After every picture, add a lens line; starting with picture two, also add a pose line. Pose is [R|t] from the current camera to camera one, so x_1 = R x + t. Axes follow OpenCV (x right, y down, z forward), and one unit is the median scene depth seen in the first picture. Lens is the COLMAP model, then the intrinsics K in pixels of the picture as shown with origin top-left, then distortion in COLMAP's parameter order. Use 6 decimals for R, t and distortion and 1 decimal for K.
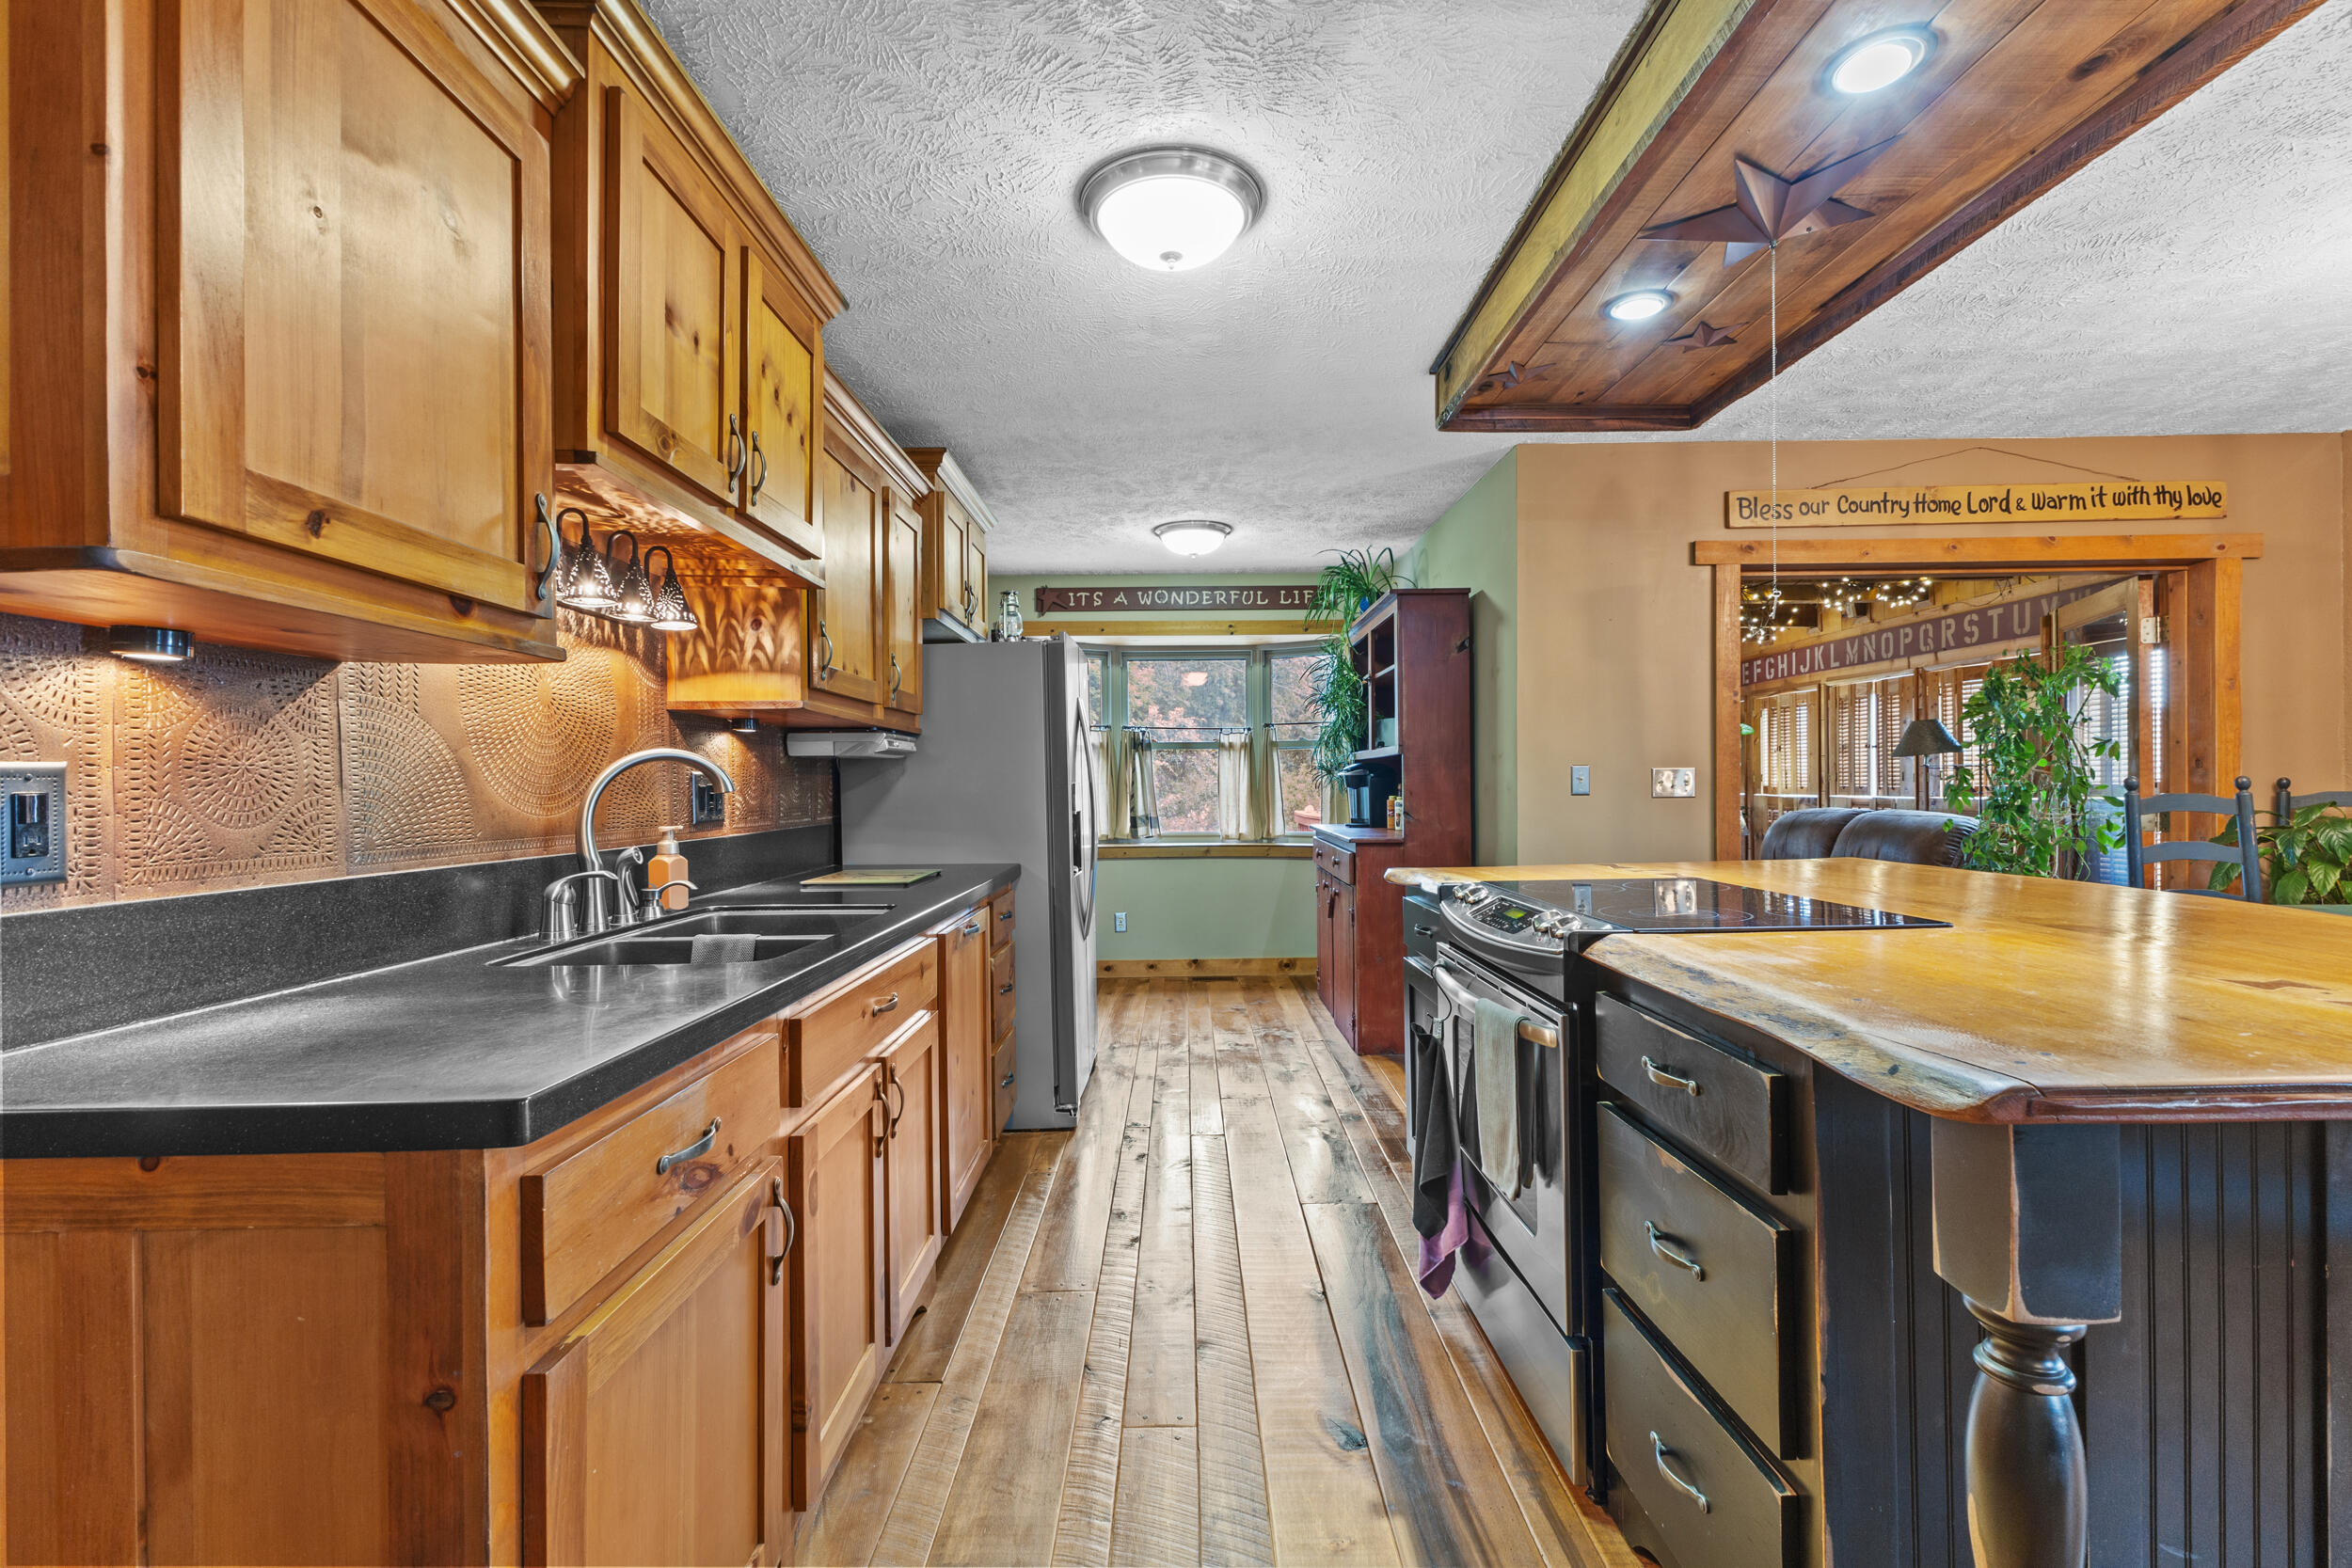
lens RADIAL K [[1012.9, 0, 1182.9], [0, 1012.9, 790.7], [0, 0, 1]] dist [0.006220, -0.000337]
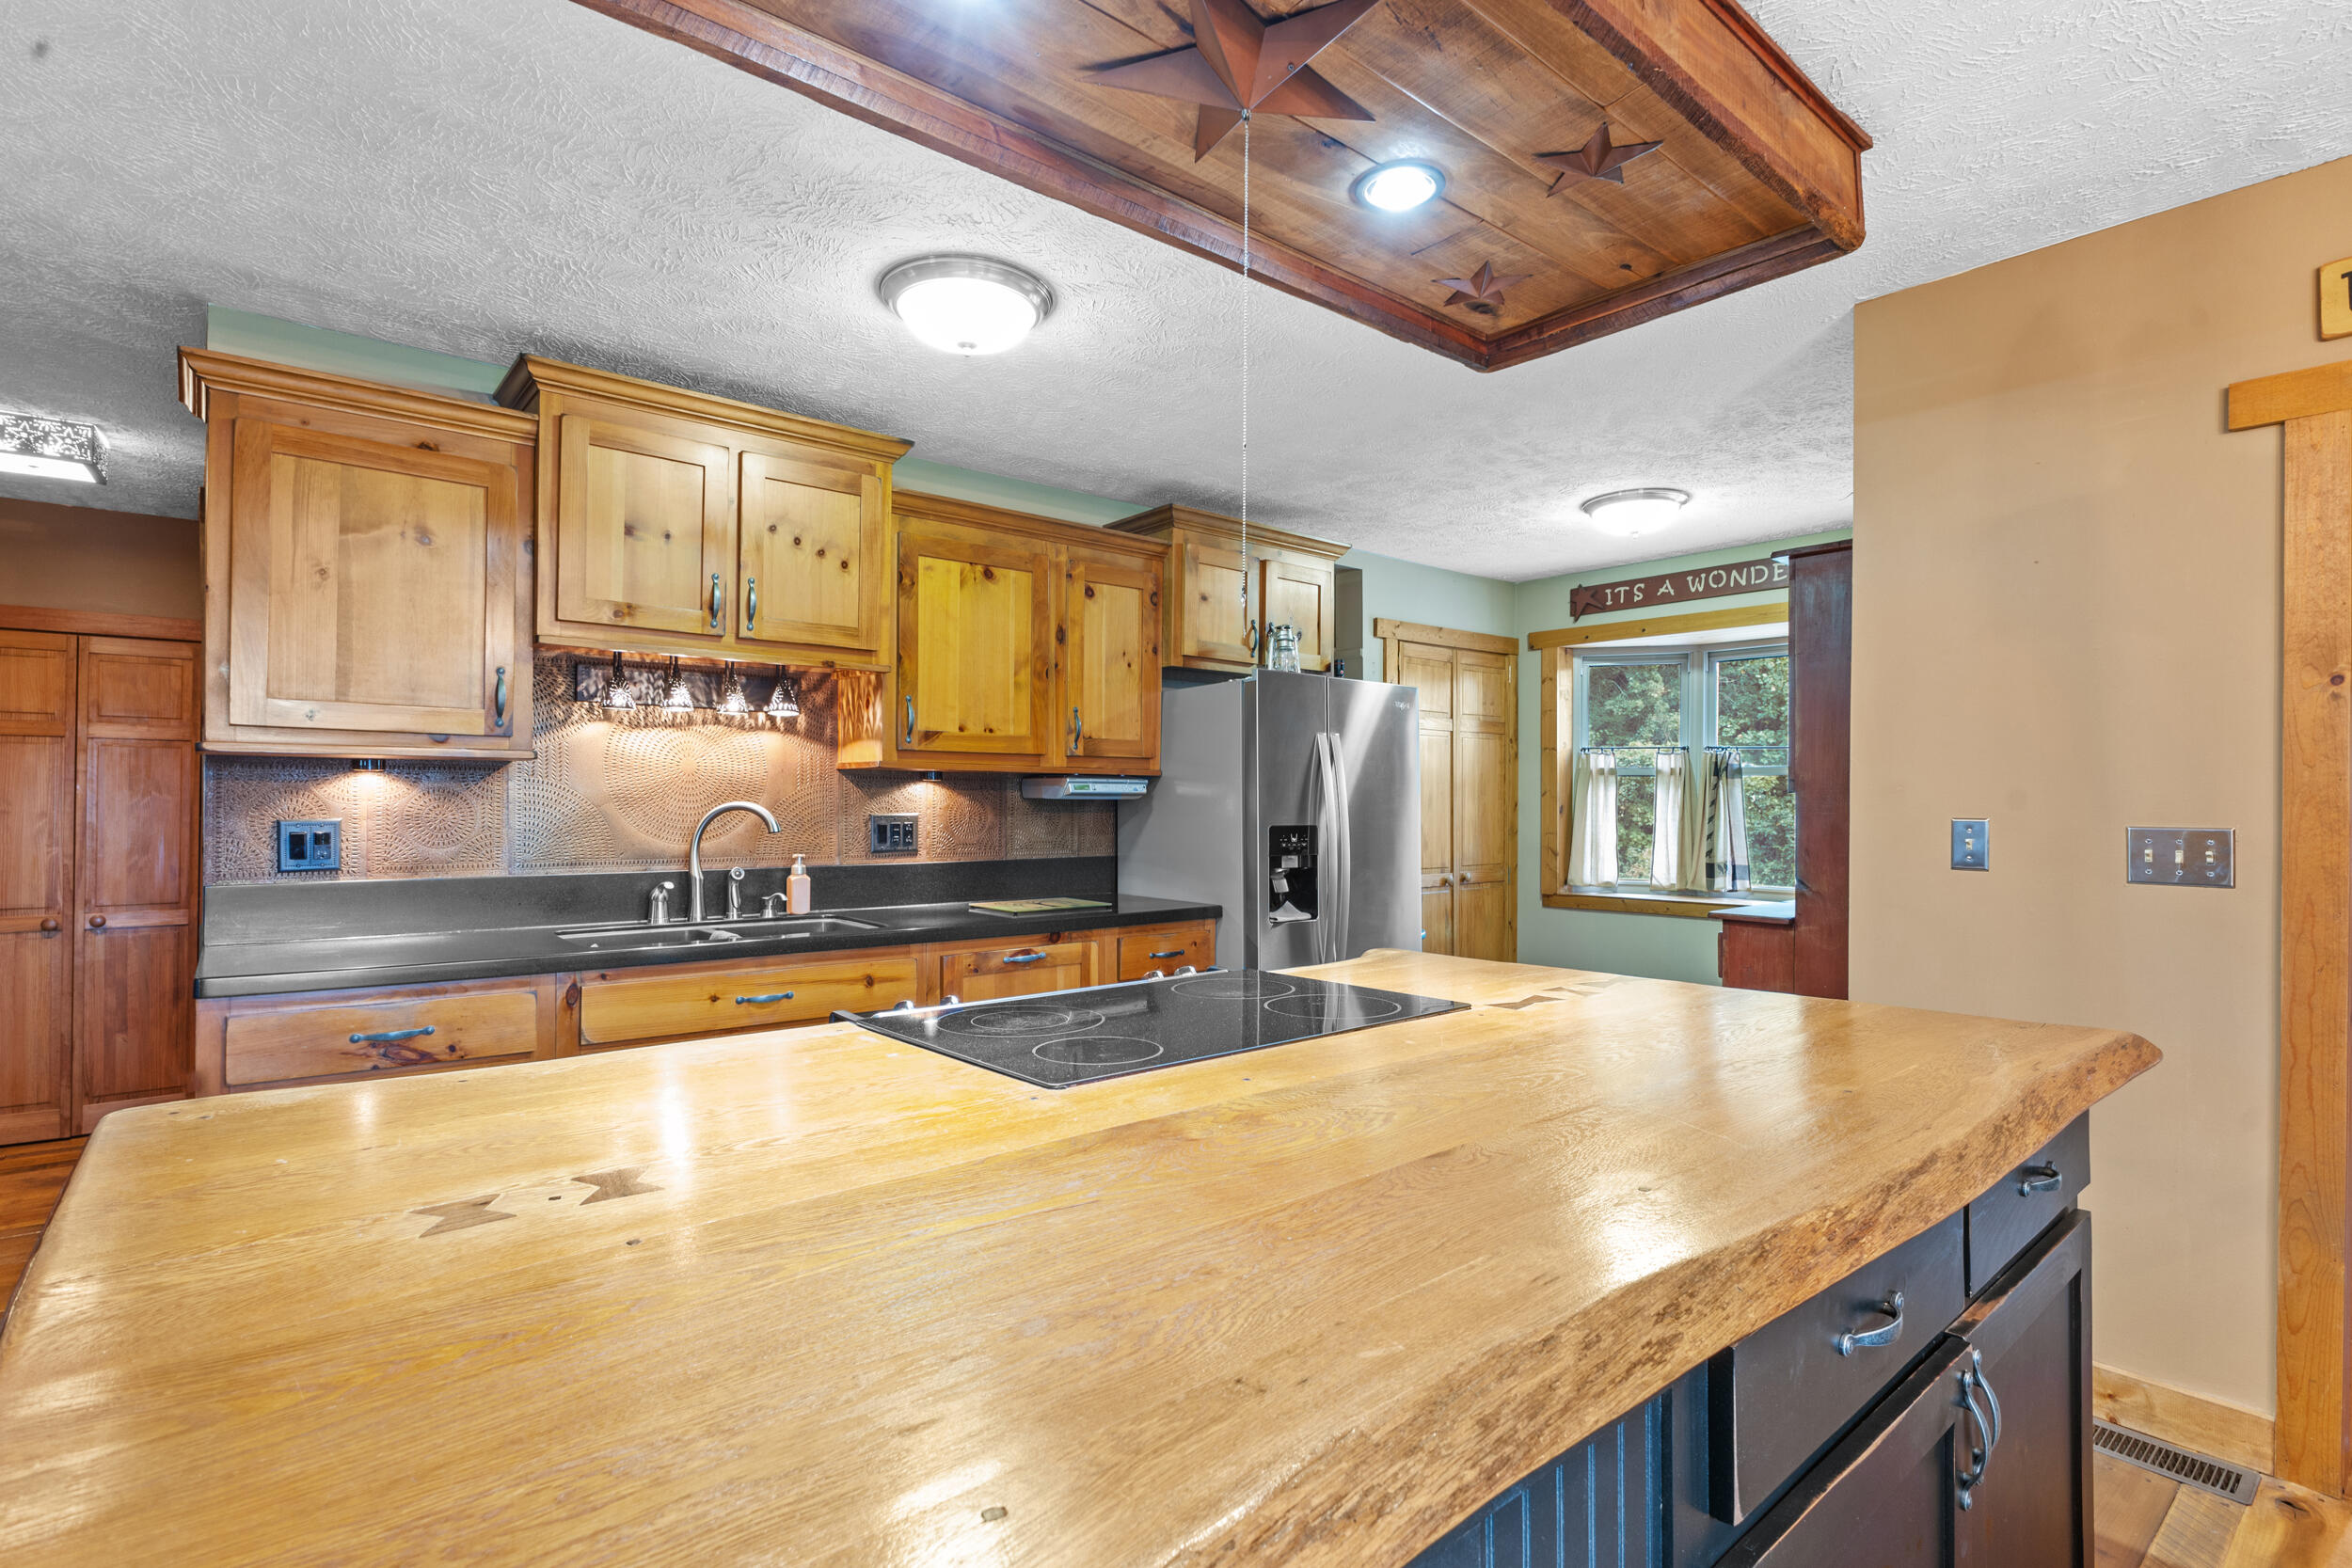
lens RADIAL K [[1121.1, 0, 1188.3], [0, 1121.1, 787.5], [0, 0, 1]] dist [-0.007738, 0.000526]
pose [[0.642629, 0.002449, -0.766174, 0.491915], [-0.016086, 0.999818, -0.010296, -0.024245], [0.766009, 0.018941, 0.642551, 0.200928]]
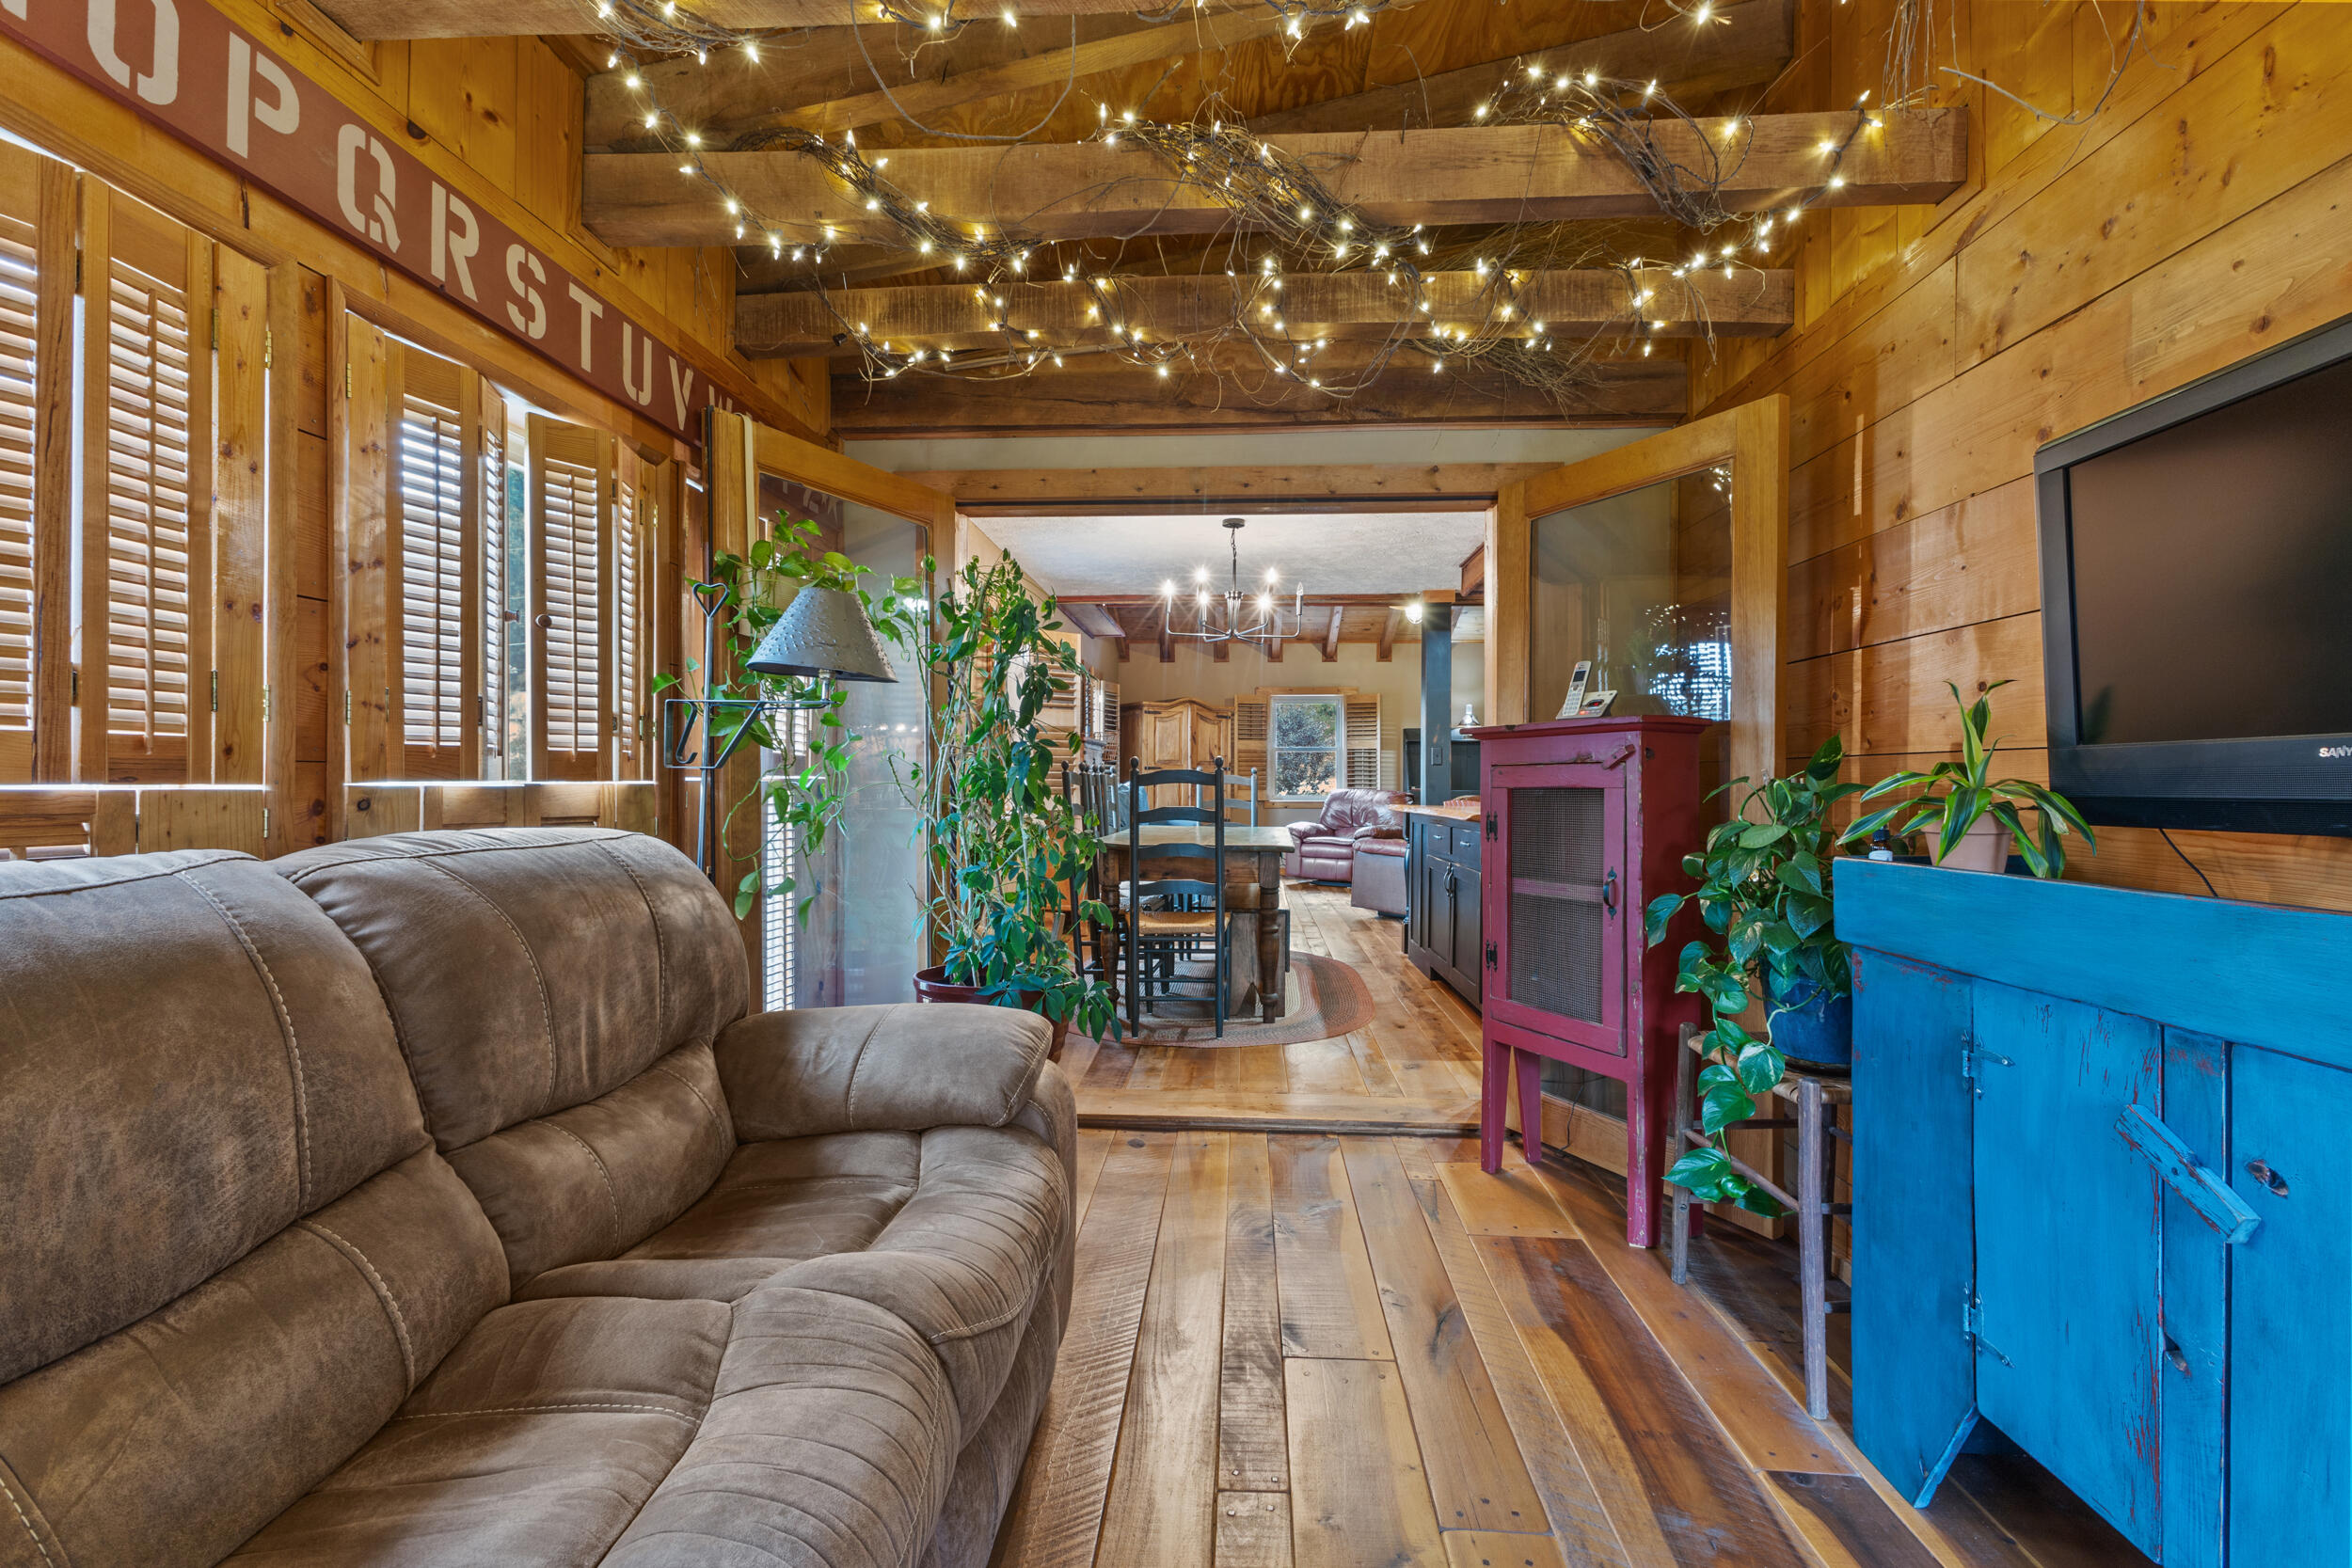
lens RADIAL K [[1033.1, 0, 1174.3], [0, 1033.1, 746.8], [0, 0, 1]] dist [0.009416, -0.000254]
pose [[-0.997933, 0.004778, 0.064079, 0.632283], [0.003078, 0.999641, -0.026602, 0.006118], [-0.064183, -0.026349, -0.997590, 1.582442]]
